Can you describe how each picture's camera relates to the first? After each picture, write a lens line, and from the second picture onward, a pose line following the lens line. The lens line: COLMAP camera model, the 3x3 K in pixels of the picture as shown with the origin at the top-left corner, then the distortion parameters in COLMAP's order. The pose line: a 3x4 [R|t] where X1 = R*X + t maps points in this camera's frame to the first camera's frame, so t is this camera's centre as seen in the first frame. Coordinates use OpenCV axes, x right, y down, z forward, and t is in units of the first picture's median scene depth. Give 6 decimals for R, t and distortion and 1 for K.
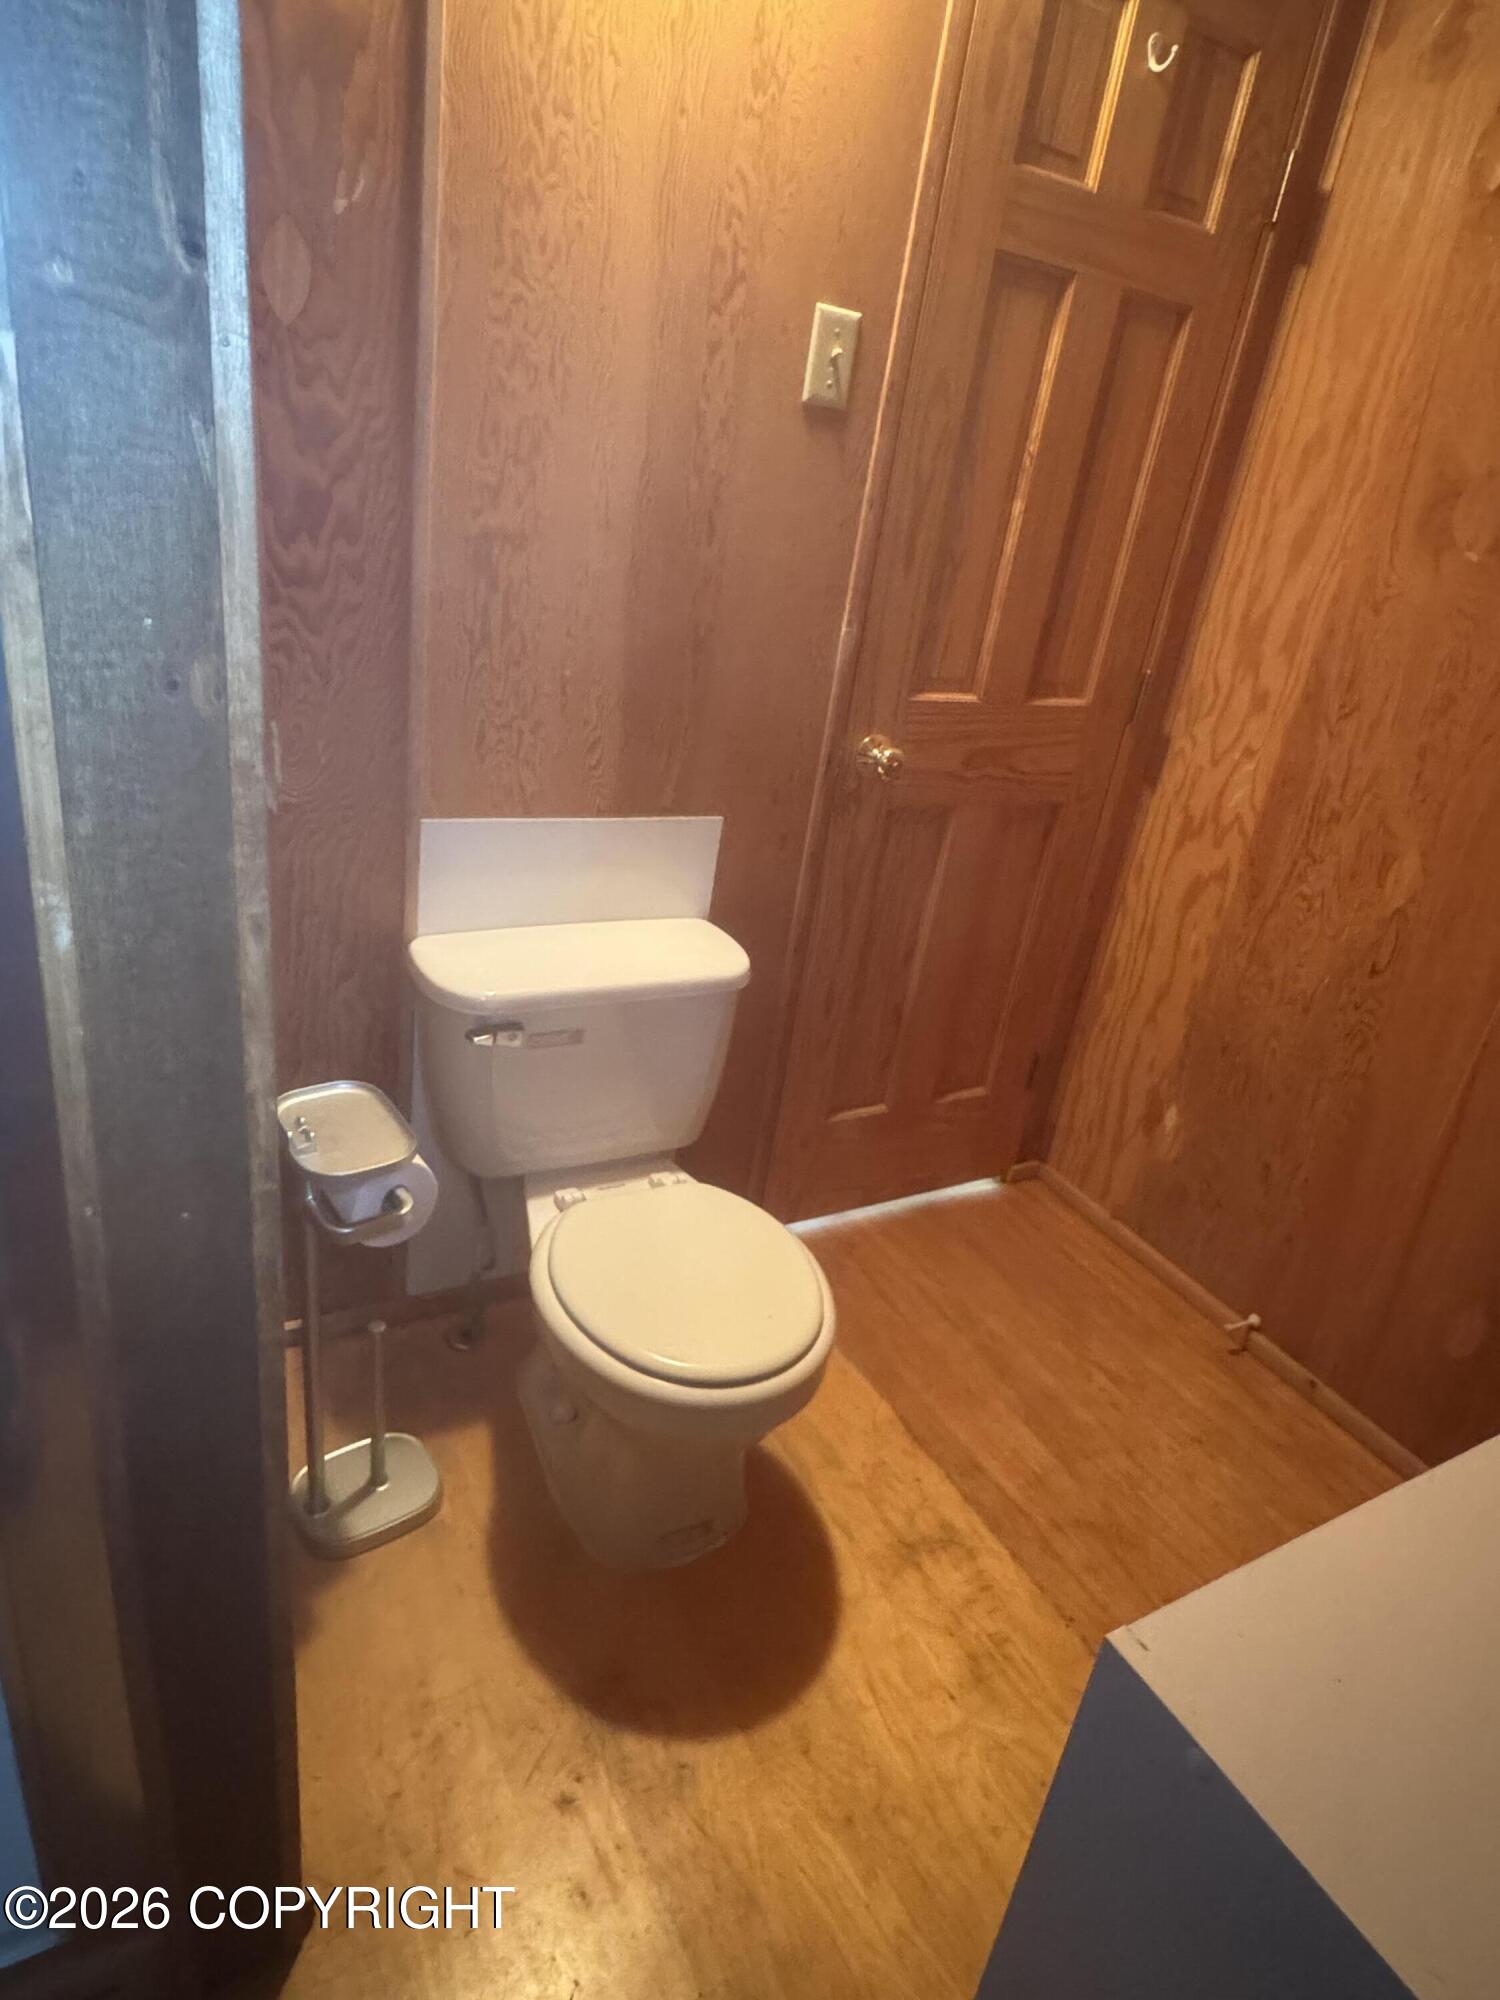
lens RADIAL K [[1156.7, 0, 756.9], [0, 1156.7, 996.1], [0, 0, 1]] dist [-0.001516, -0.000569]
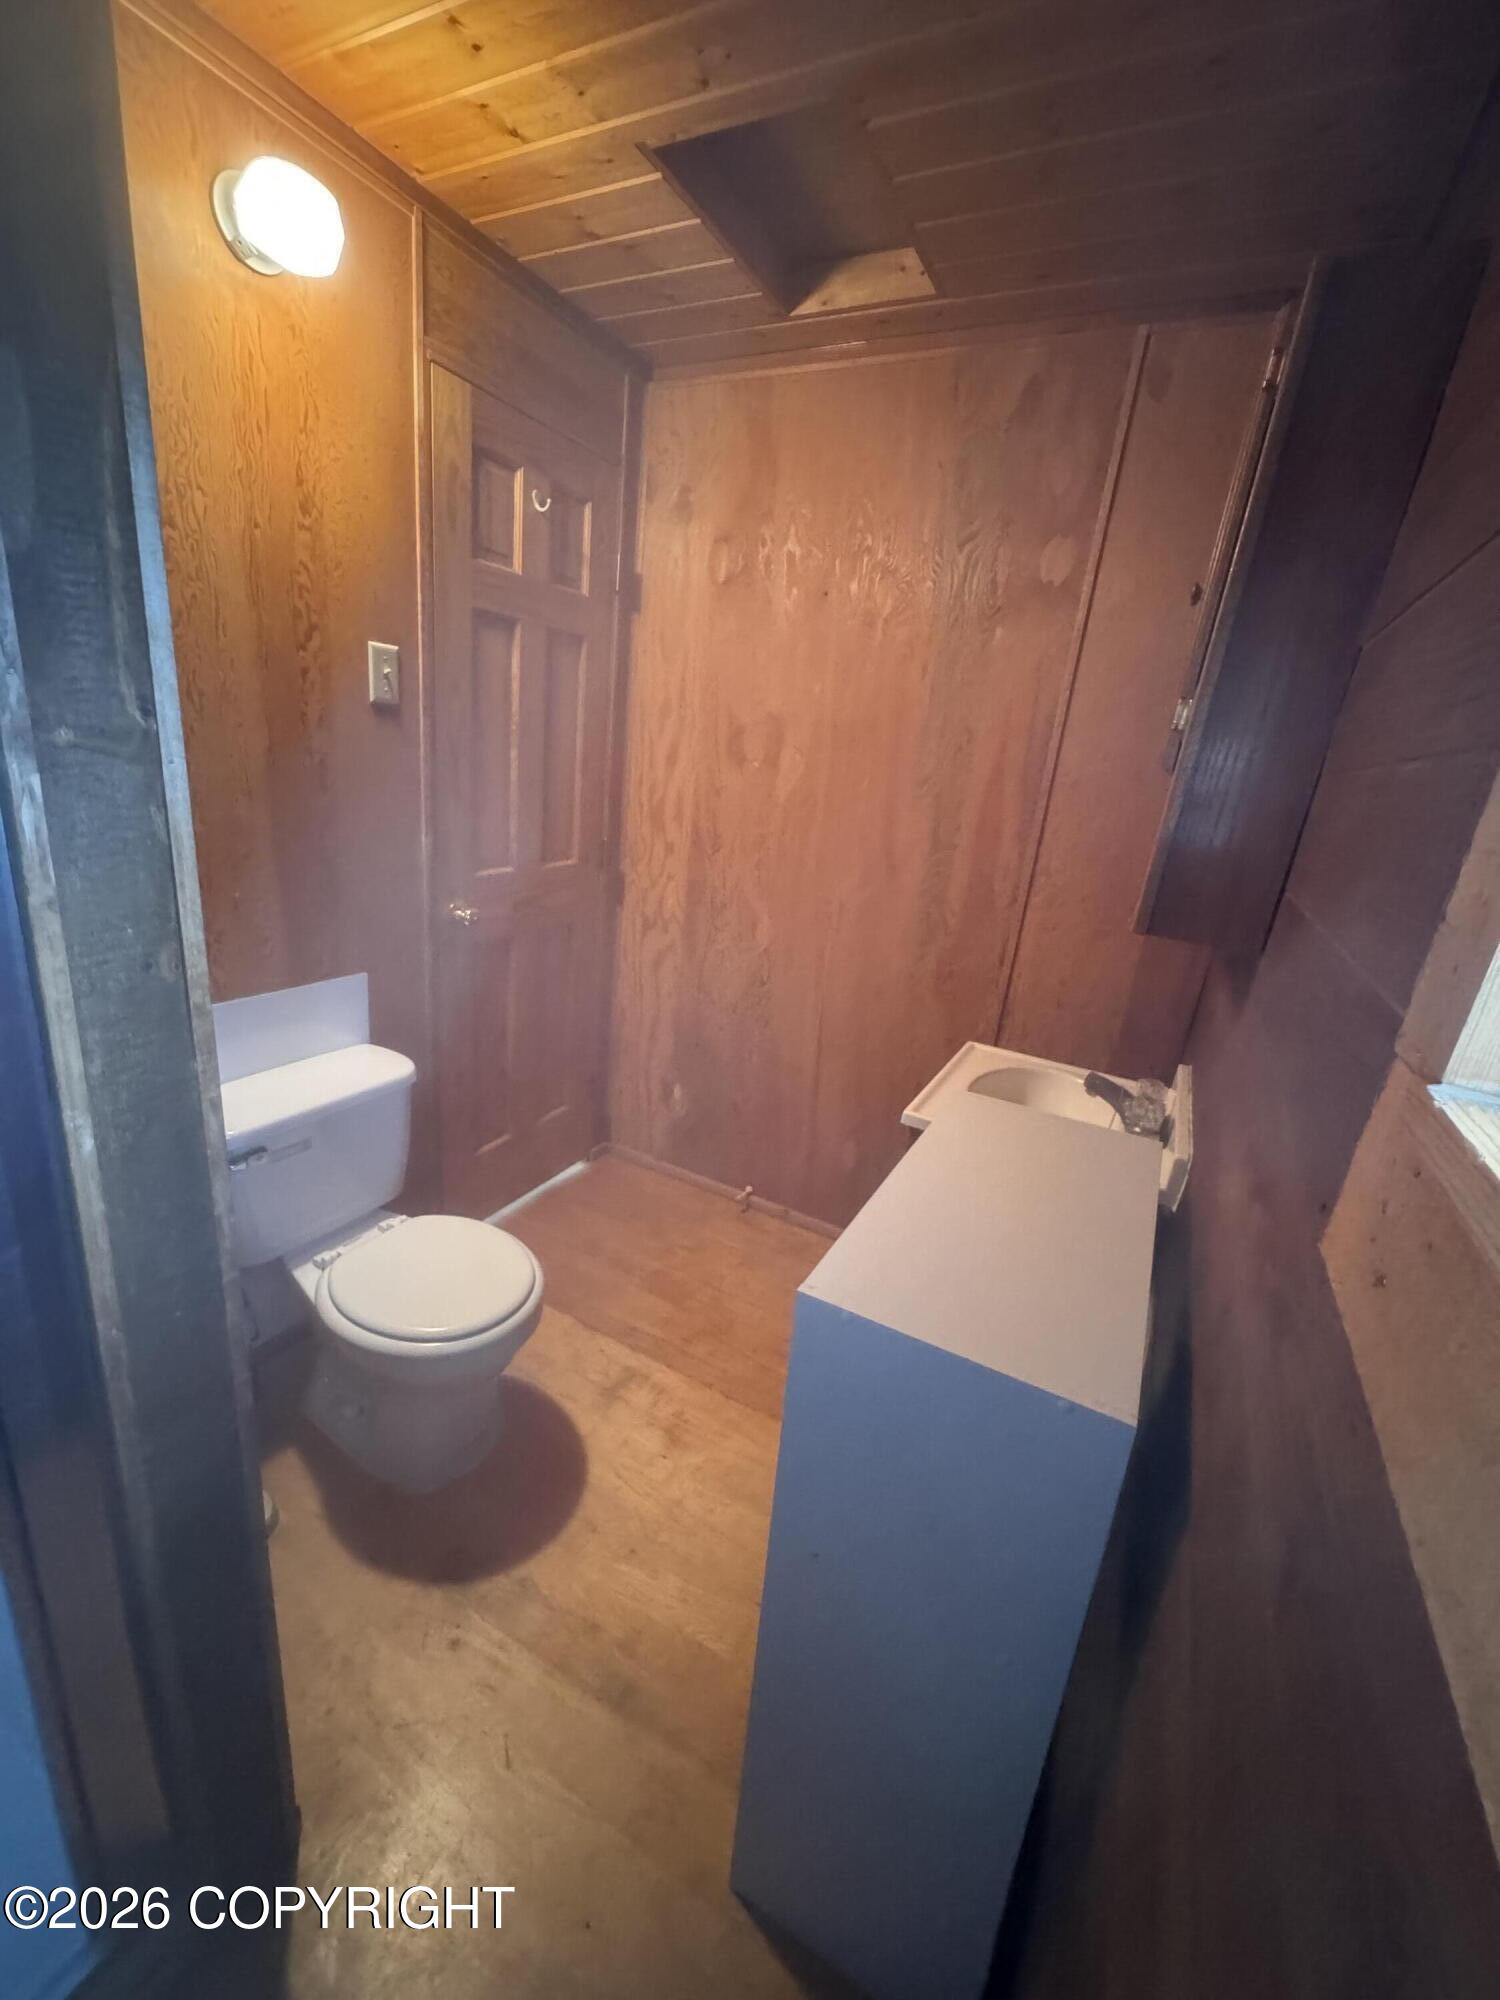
lens RADIAL K [[807.8, 0, 750.1], [0, 807.8, 1007.1], [0, 0, 1]] dist [-0.001496, -0.000012]
pose [[0.844212, -0.220933, 0.488359, -0.141300], [0.243277, 0.969786, 0.018185, -0.014036], [-0.477621, 0.103455, 0.872453, -0.133939]]
